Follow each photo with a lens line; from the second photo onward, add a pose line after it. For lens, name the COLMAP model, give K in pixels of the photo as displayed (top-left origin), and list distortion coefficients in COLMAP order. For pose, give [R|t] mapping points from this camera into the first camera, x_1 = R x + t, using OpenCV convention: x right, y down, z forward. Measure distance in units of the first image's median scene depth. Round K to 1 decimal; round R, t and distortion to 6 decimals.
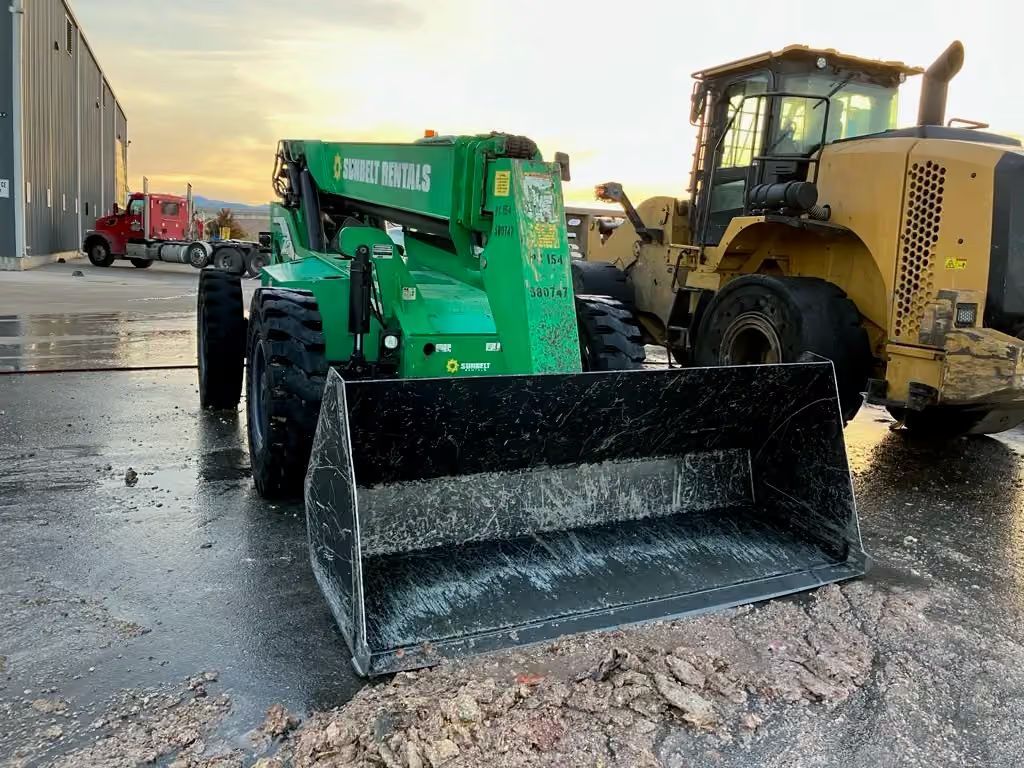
lens RADIAL K [[840.3, 0, 528.4], [0, 840.3, 385.5], [0, 0, 1]] dist [0.125875, -0.216394]
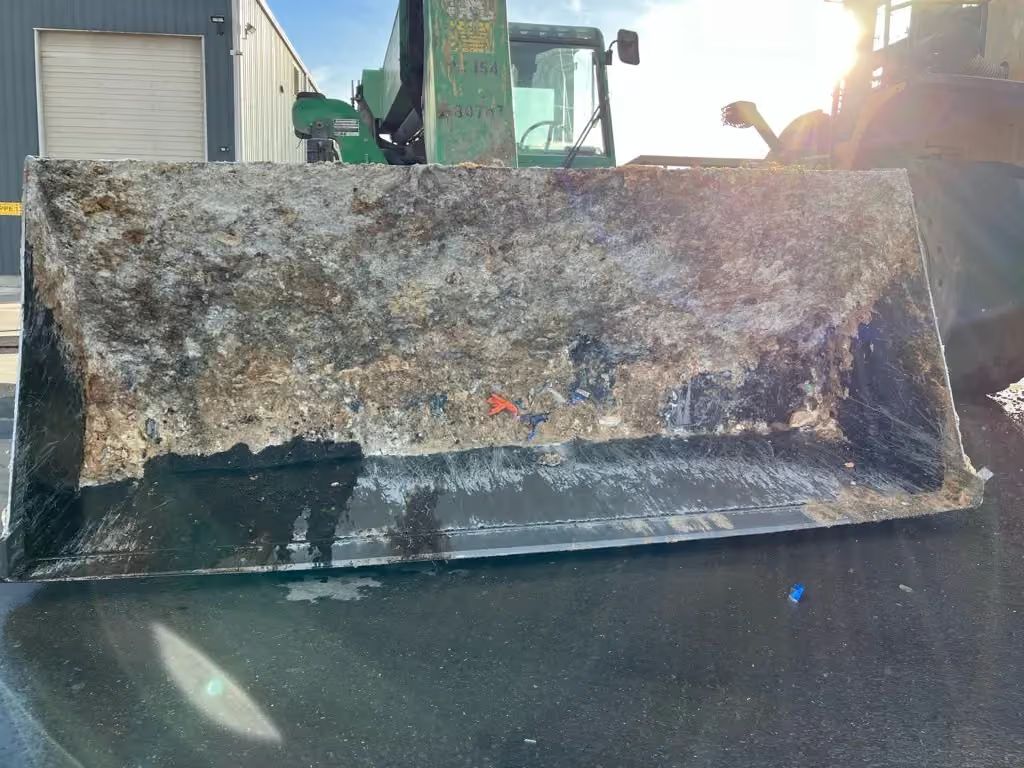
lens RADIAL K [[883.8, 0, 511.9], [0, 883.8, 357.4], [0, 0, 1]] dist [0.052264, -0.057239]
pose [[0.960851, -0.032793, -0.275118, 0.251563], [0.010449, 0.996553, -0.082293, 0.156683], [0.276869, 0.076196, 0.957882, 0.306421]]
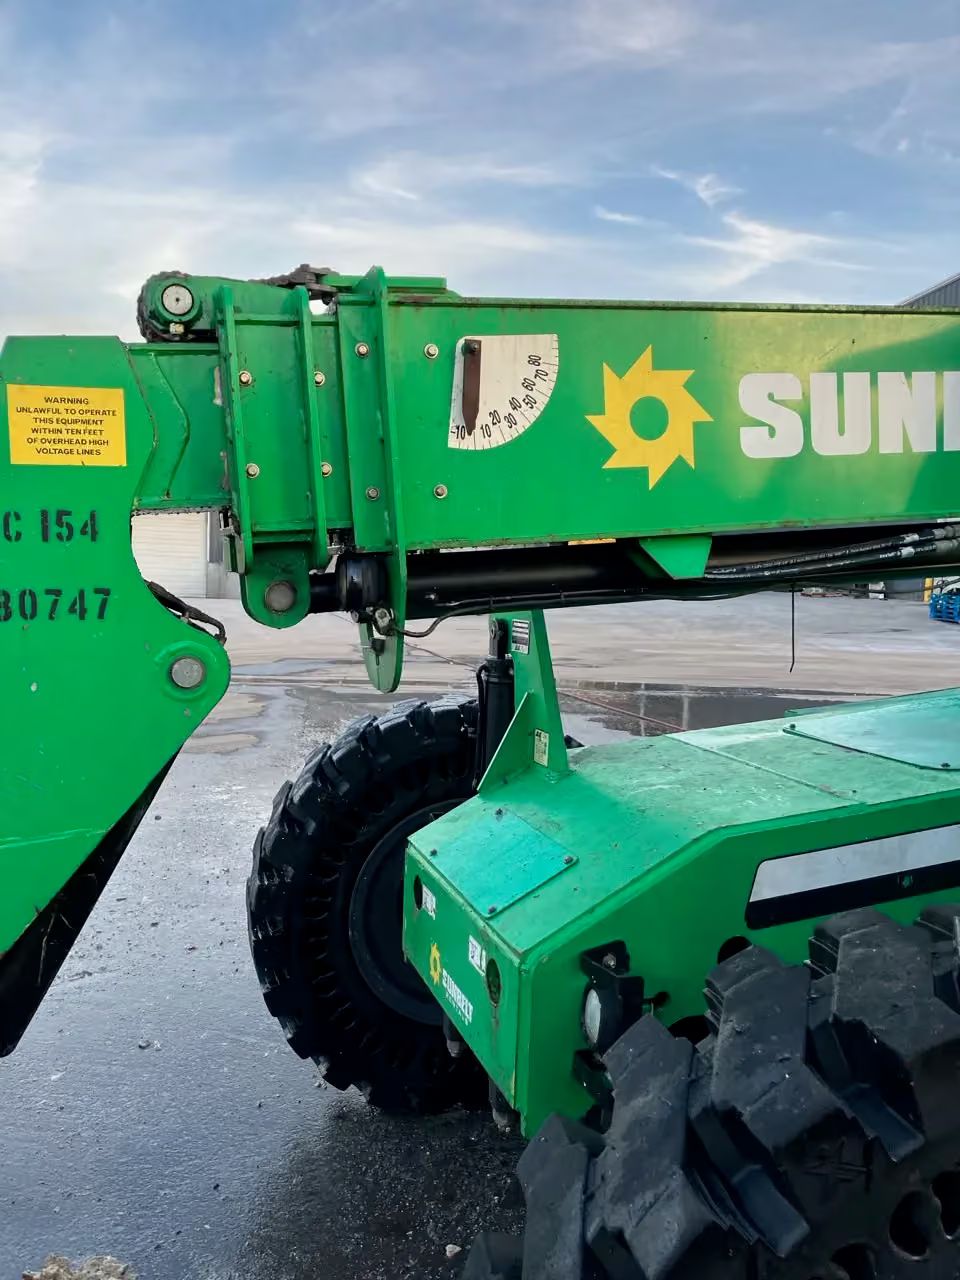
lens RADIAL K [[1059.2, 0, 487.1], [0, 1059.2, 642.3], [0, 0, 1]] dist [0.031616, -0.043026]
pose [[-0.152507, 0.013385, -0.988212, 0.397250], [-0.192762, 0.980302, 0.043026, -0.209695], [0.969322, 0.197051, -0.146923, 1.279050]]
